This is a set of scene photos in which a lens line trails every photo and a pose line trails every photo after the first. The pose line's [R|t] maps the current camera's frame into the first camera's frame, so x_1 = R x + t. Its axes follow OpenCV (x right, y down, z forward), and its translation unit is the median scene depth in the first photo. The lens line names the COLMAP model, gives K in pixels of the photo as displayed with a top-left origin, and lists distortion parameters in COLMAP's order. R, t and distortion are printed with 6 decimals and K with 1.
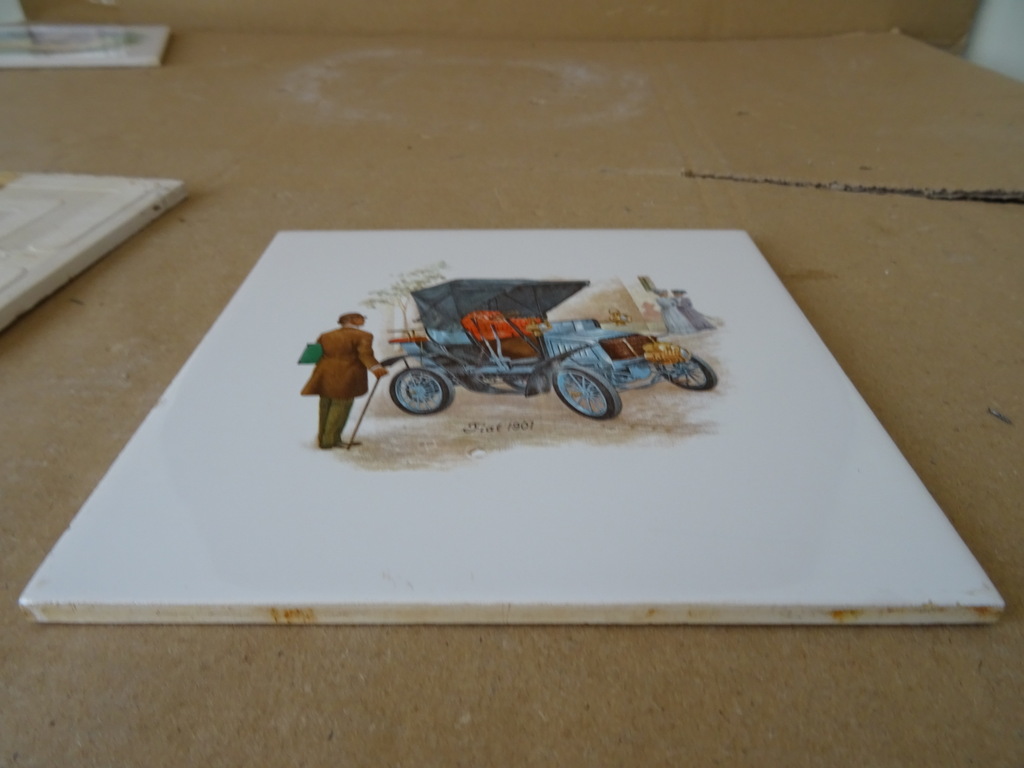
lens RADIAL K [[726.1, 0, 511.7], [0, 726.1, 387.9], [0, 0, 1]] dist [0.013696, -0.021738]
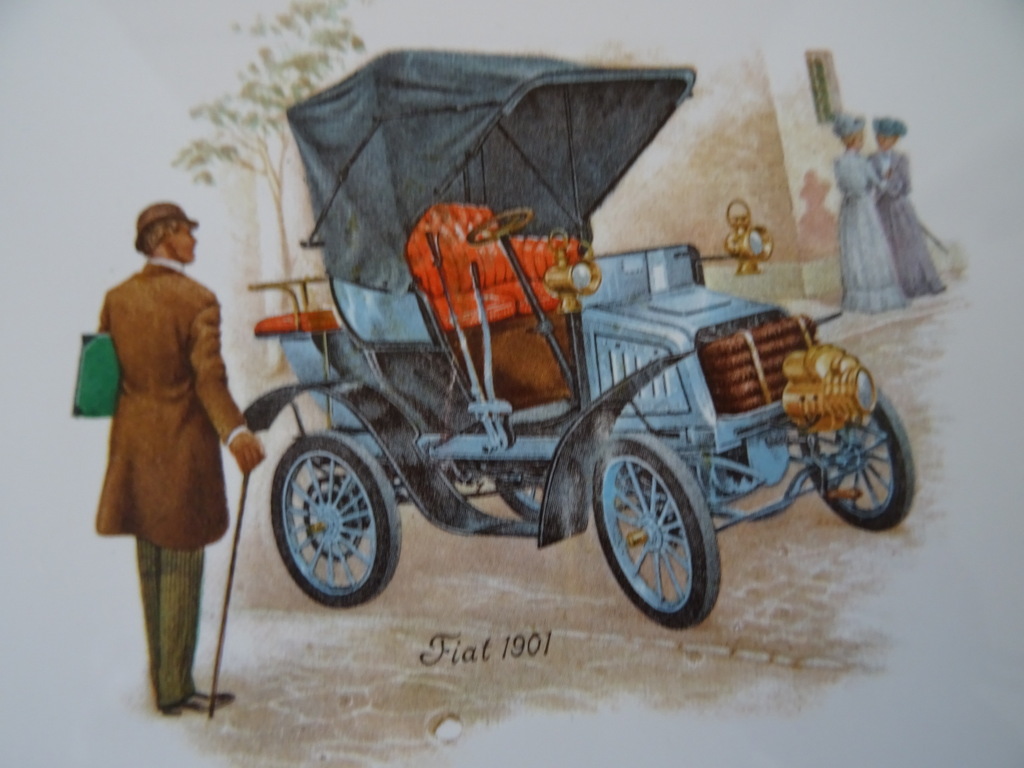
lens RADIAL K [[726.1, 0, 511.7], [0, 726.1, 387.9], [0, 0, 1]] dist [0.013696, -0.021738]
pose [[0.999553, 0.016897, 0.024675, -0.013548], [-0.029654, 0.666792, 0.744654, -0.418039], [-0.003871, -0.745053, 0.666994, 0.690714]]
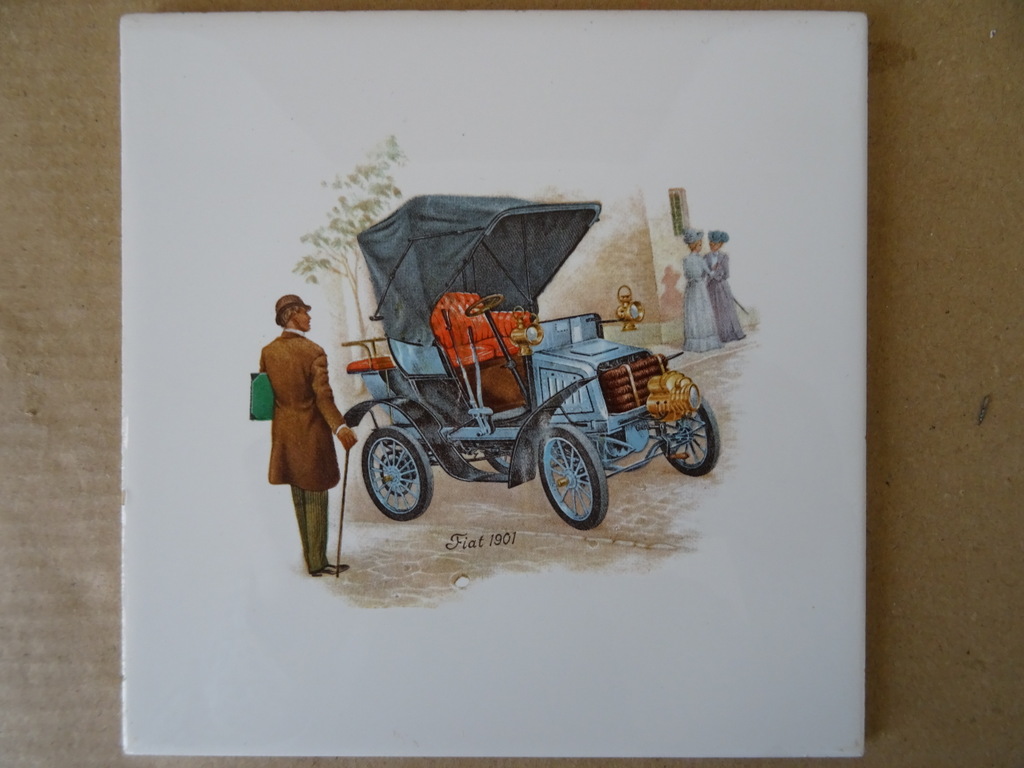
lens RADIAL K [[726.1, 0, 511.7], [0, 726.1, 387.9], [0, 0, 1]] dist [0.013696, -0.021738]
pose [[0.999996, -0.001140, 0.002553, 0.019702], [-0.001499, 0.552134, 0.833754, -0.791797], [-0.002360, -0.833754, 0.552130, 0.547227]]
